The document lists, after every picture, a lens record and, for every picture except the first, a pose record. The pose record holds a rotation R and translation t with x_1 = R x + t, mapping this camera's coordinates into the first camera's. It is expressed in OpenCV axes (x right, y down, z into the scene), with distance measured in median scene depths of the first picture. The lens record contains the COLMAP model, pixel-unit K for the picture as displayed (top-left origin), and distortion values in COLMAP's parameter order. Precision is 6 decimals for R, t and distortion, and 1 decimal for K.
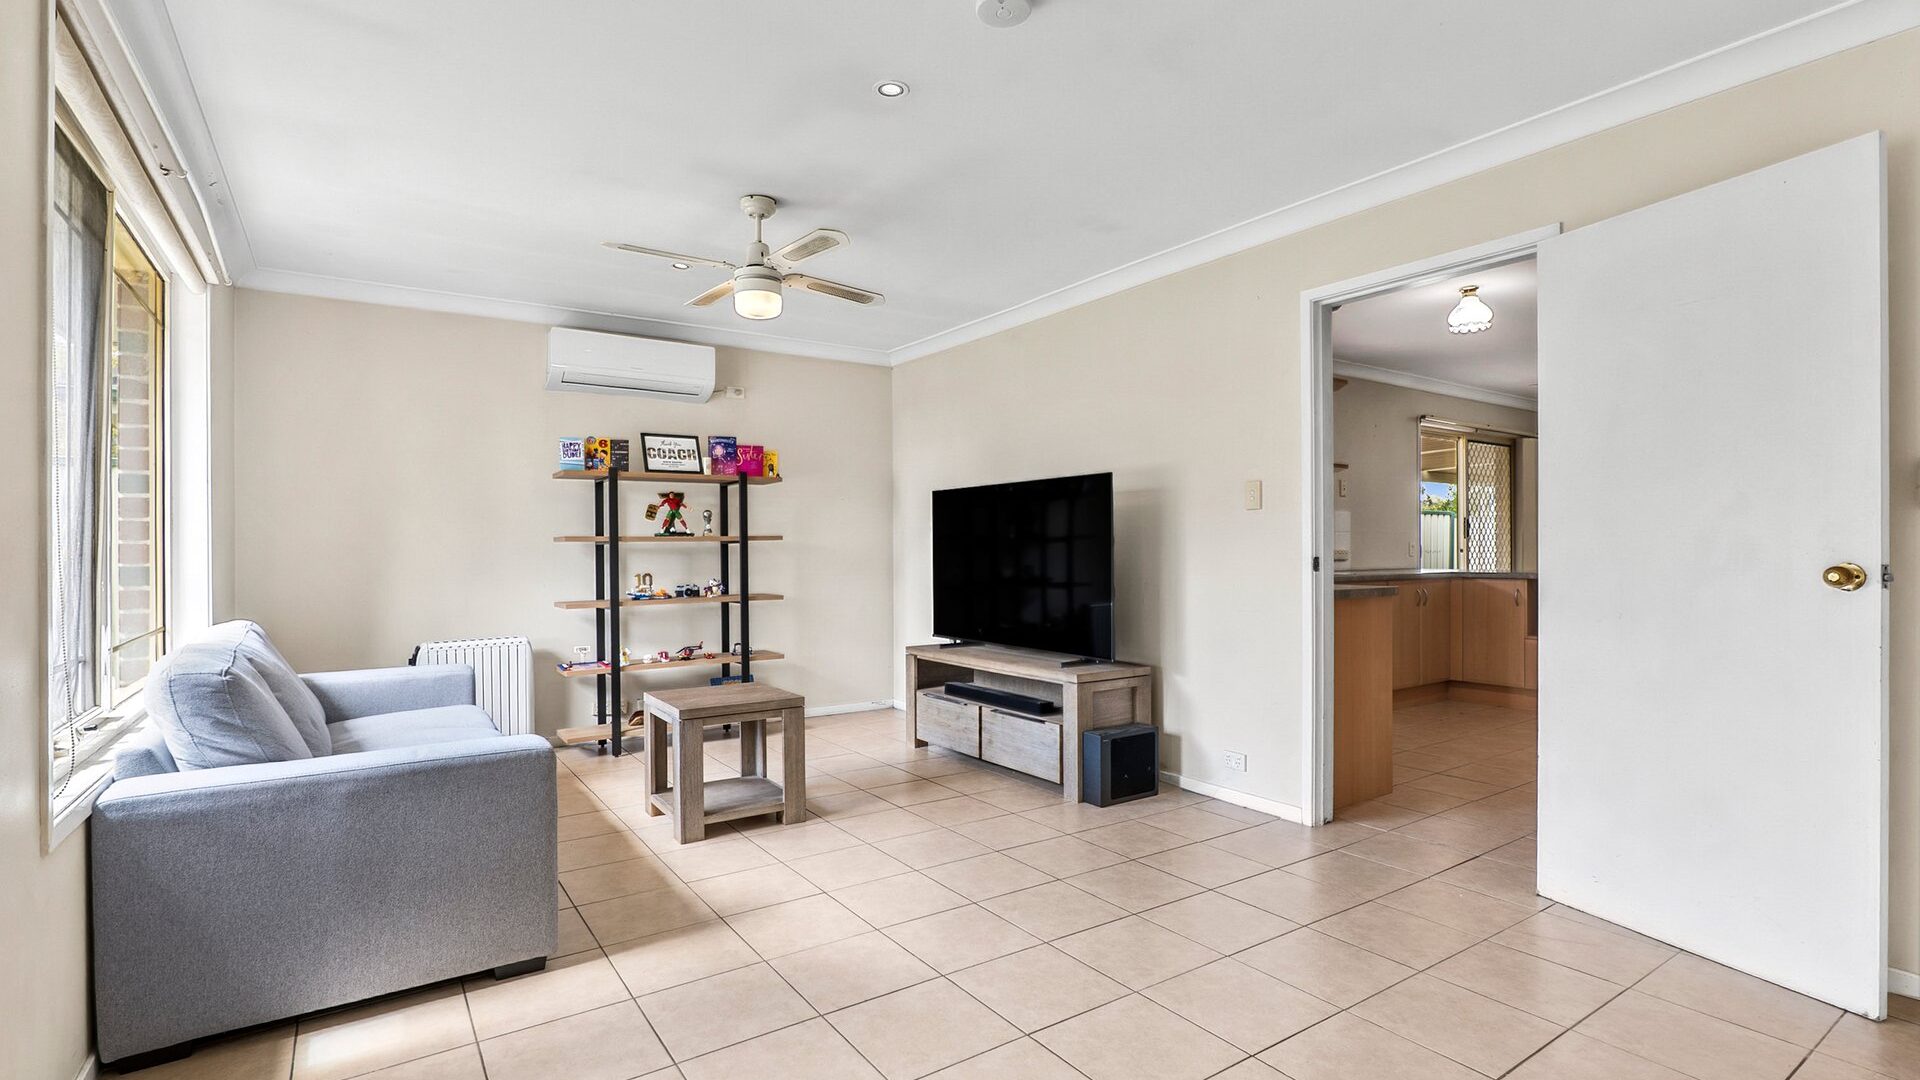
lens RADIAL K [[888.8, 0, 954.5], [0, 888.8, 538.7], [0, 0, 1]] dist [-0.022818, -0.001117]
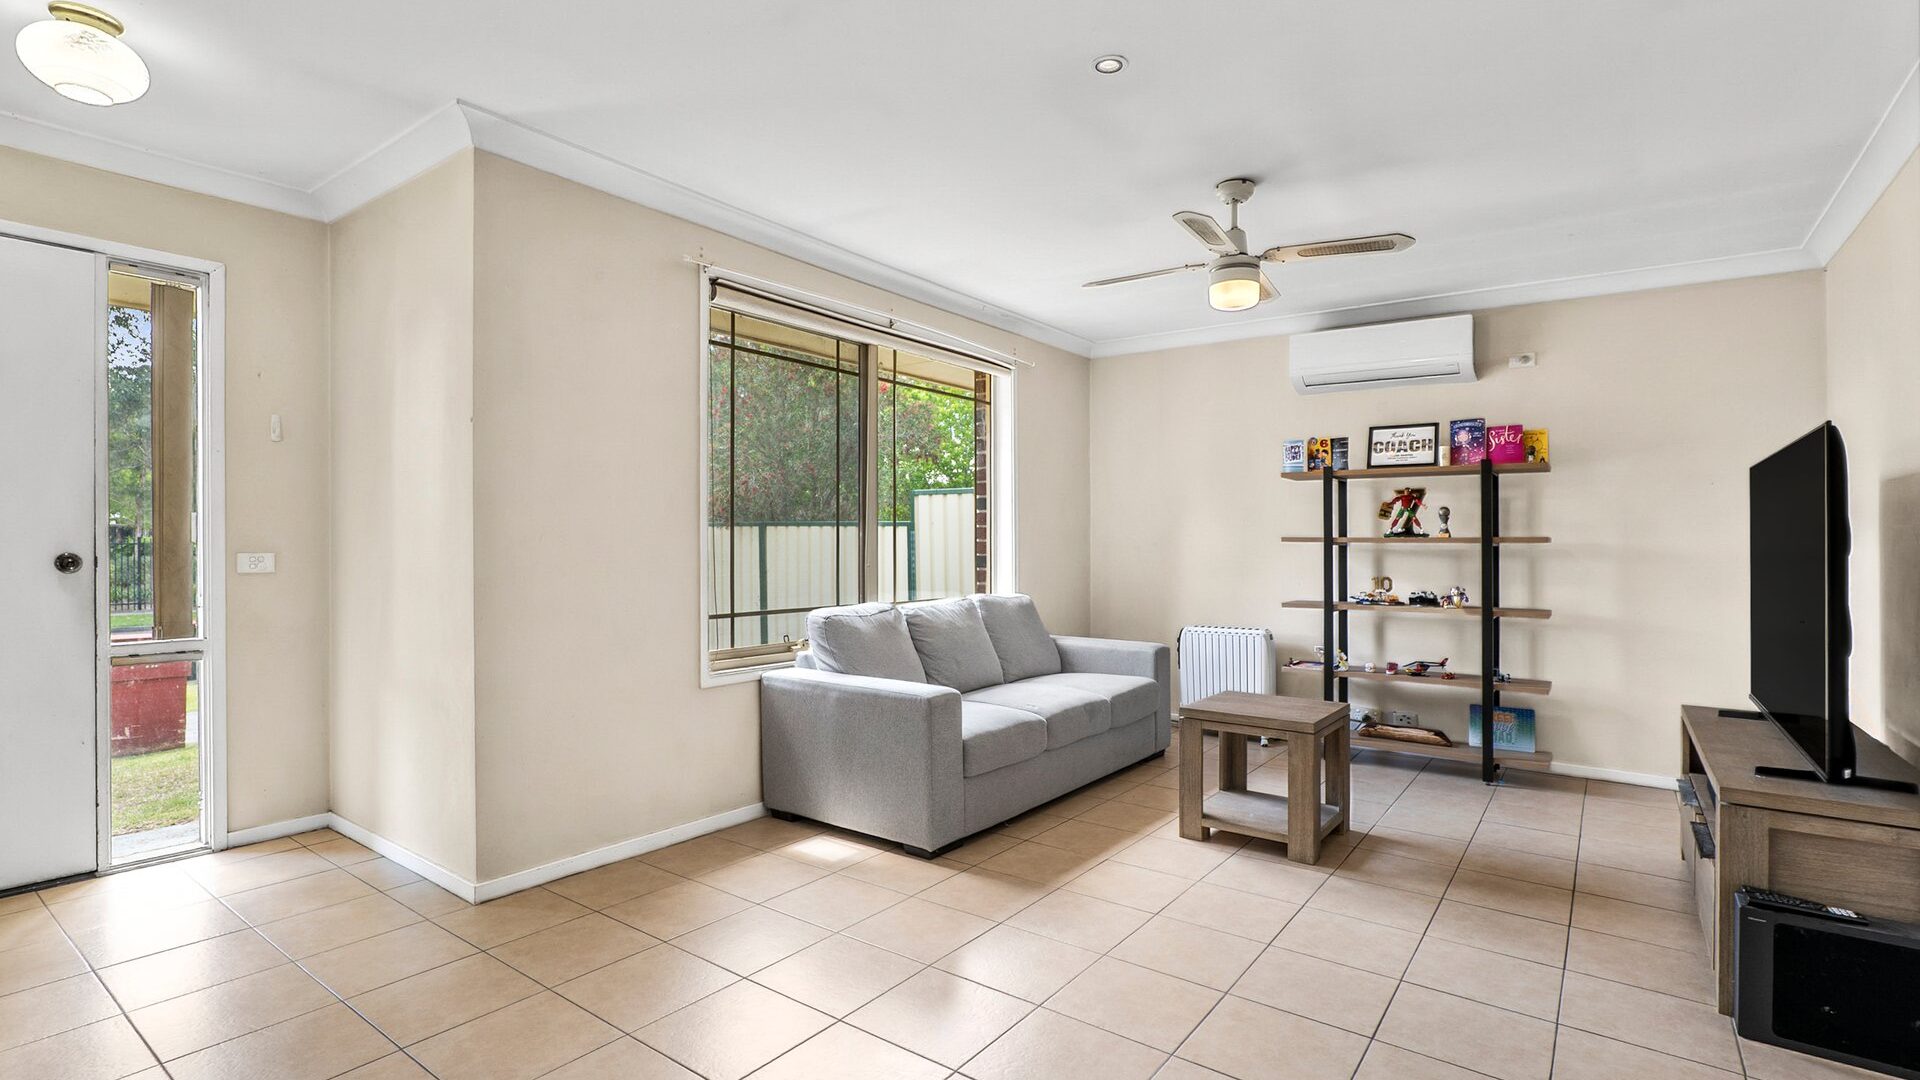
lens RADIAL K [[888.8, 0, 955.4], [0, 888.8, 541.0], [0, 0, 1]] dist [-0.022818, -0.001117]
pose [[0.332864, 0.010755, -0.942914, 0.386088], [-0.000818, 0.999938, 0.011117, -0.008478], [0.942975, -0.002930, 0.332852, 0.271276]]
